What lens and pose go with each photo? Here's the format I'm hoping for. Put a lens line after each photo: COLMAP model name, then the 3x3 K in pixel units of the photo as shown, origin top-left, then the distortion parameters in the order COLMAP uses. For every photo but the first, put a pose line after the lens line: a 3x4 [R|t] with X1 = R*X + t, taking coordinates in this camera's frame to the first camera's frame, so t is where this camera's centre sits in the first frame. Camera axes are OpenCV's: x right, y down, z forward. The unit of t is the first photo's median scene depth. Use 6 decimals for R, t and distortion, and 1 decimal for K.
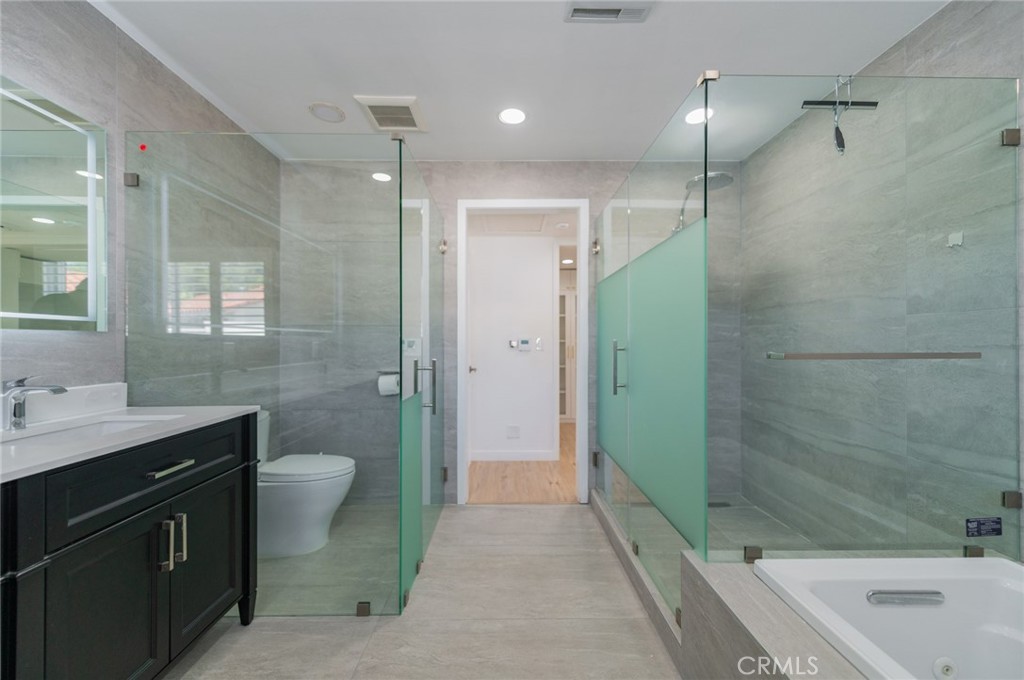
lens RADIAL K [[402.9, 0, 513.2], [0, 402.9, 340.3], [0, 0, 1]] dist [0.014942, -0.005113]
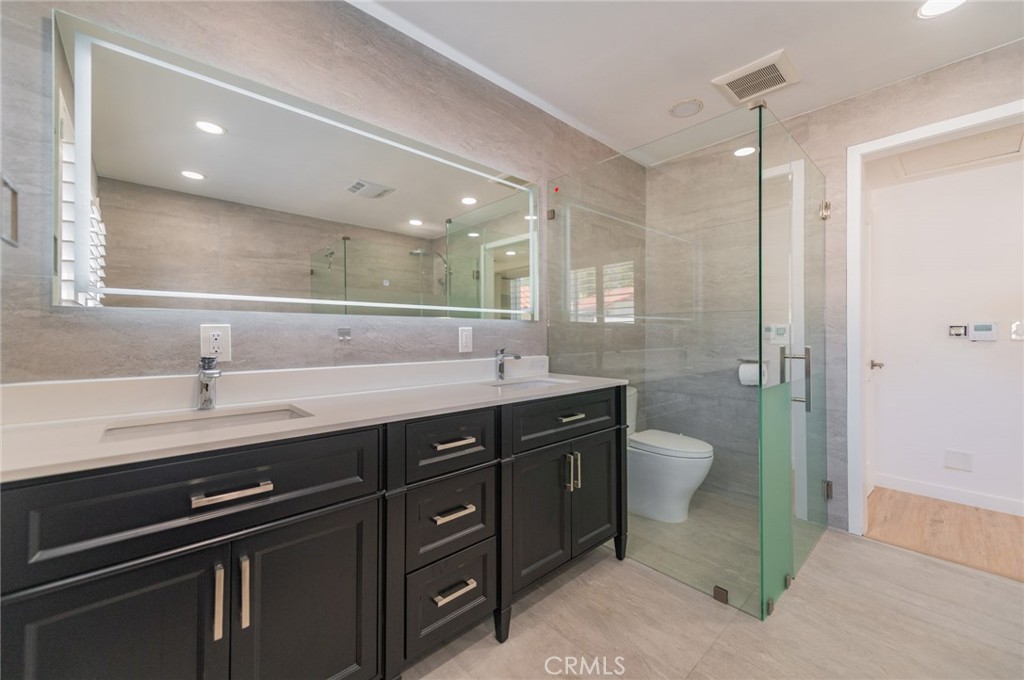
lens RADIAL K [[402.9, 0, 513.2], [0, 402.9, 340.3], [0, 0, 1]] dist [0.014942, -0.005113]
pose [[0.660424, 0.012932, -0.750781, 0.034970], [0.002824, 0.999802, 0.019706, 0.014751], [0.750887, -0.015135, 0.660257, -0.033012]]
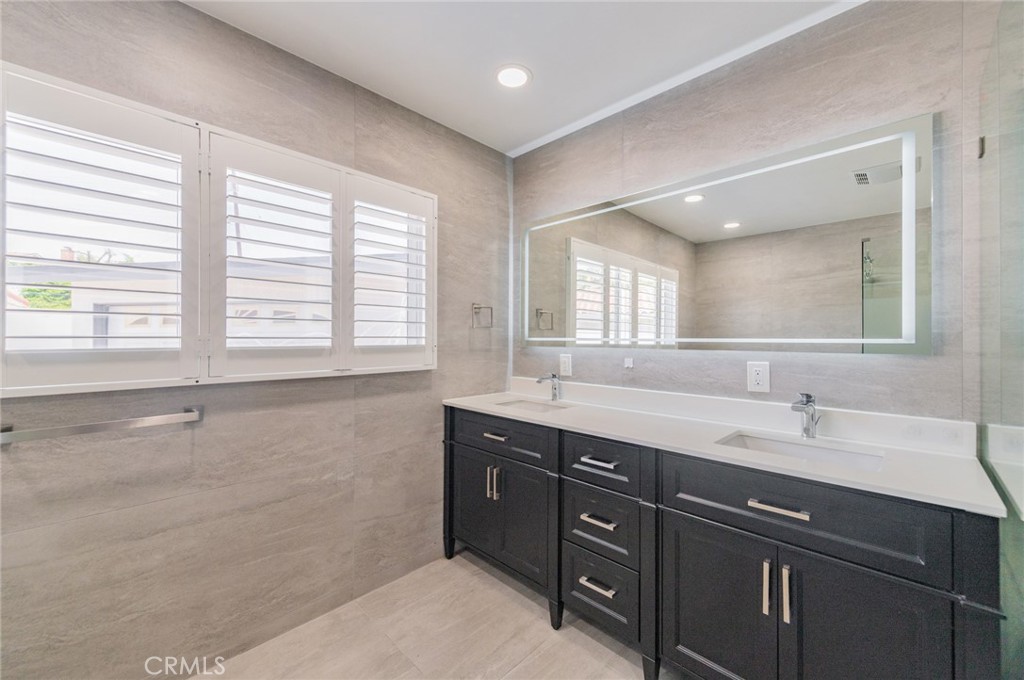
lens RADIAL K [[402.9, 0, 513.2], [0, 402.9, 340.3], [0, 0, 1]] dist [0.014942, -0.005113]
pose [[-0.728780, 0.001049, -0.684747, 0.132419], [0.002235, 0.999997, -0.000848, -0.038666], [0.684744, -0.002148, -0.728781, 0.751346]]
